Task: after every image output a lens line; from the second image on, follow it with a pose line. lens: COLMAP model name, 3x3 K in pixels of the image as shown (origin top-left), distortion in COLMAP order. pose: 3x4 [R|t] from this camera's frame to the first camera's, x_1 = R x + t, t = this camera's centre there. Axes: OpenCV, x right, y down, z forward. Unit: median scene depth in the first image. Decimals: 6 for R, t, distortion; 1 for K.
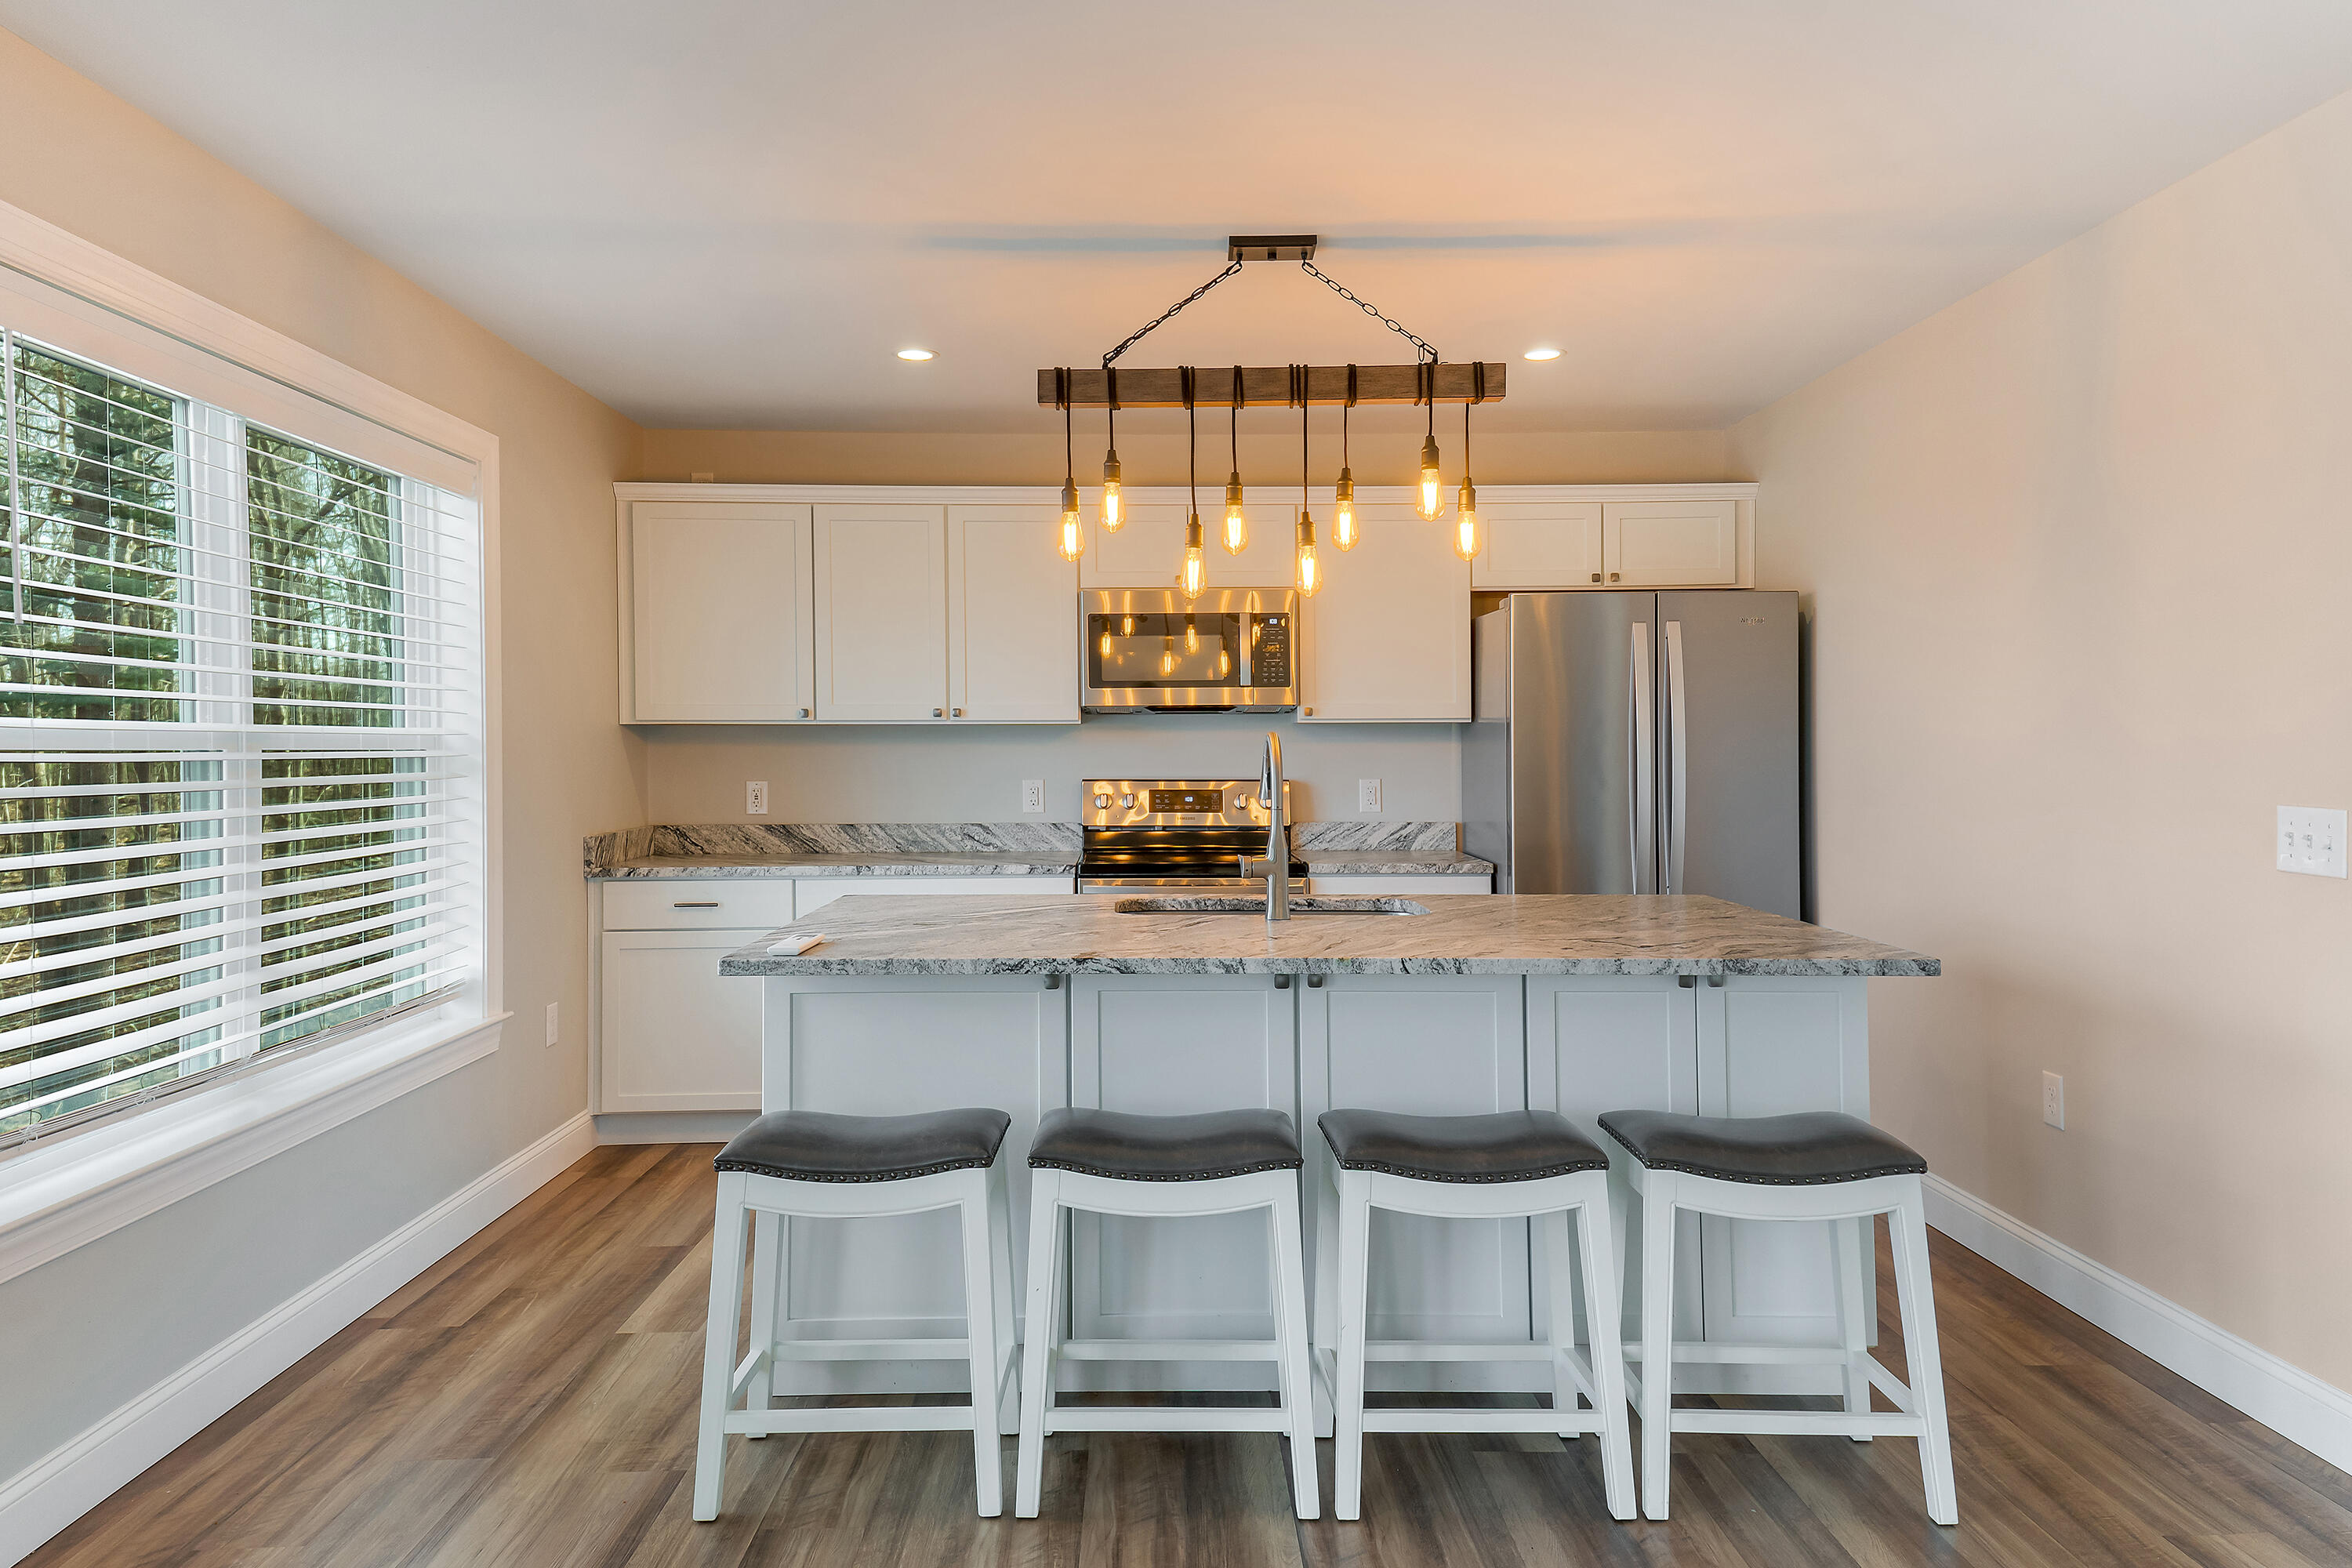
lens RADIAL K [[1595.9, 0, 1169.9], [0, 1595.9, 763.2], [0, 0, 1]] dist [0.052547, 0.000457]
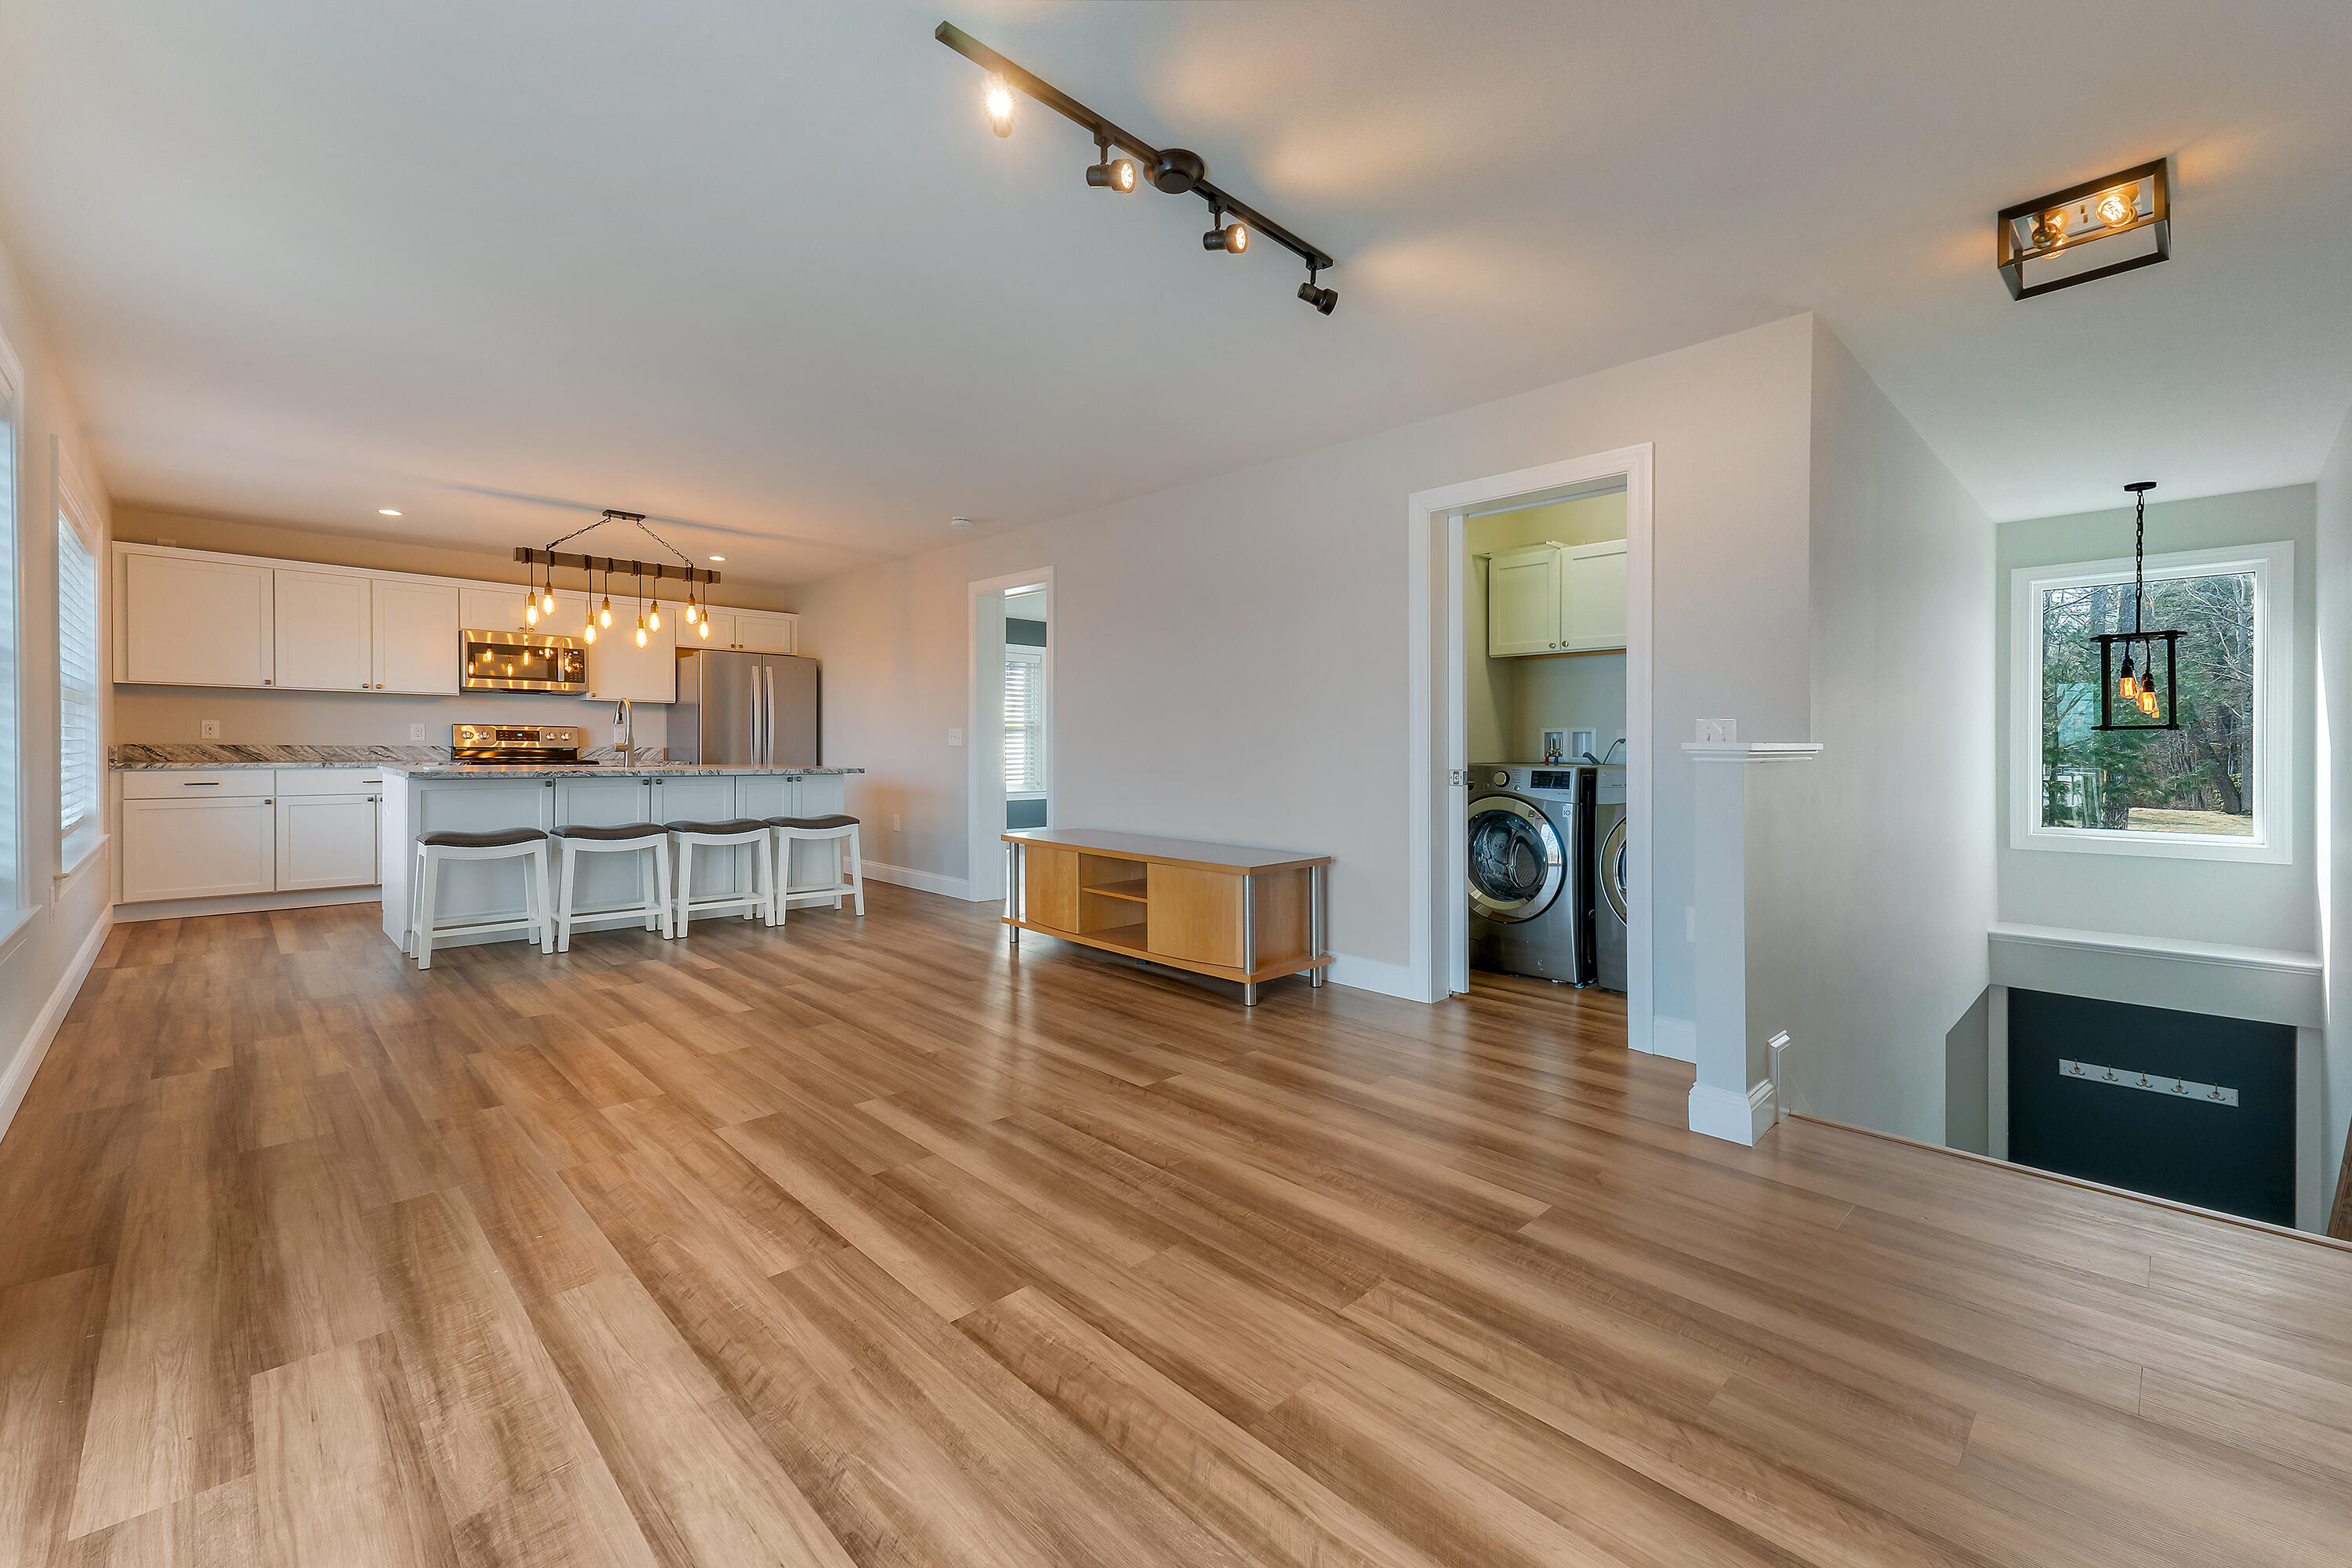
lens RADIAL K [[957.1, 0, 1199.5], [0, 957.1, 751.2], [0, 0, 1]] dist [0.029191, -0.000118]
pose [[0.714464, 0.005862, 0.699648, -0.257529], [-0.002624, 0.999980, -0.005699, 0.052249], [-0.699668, 0.002236, 0.714465, -0.555770]]
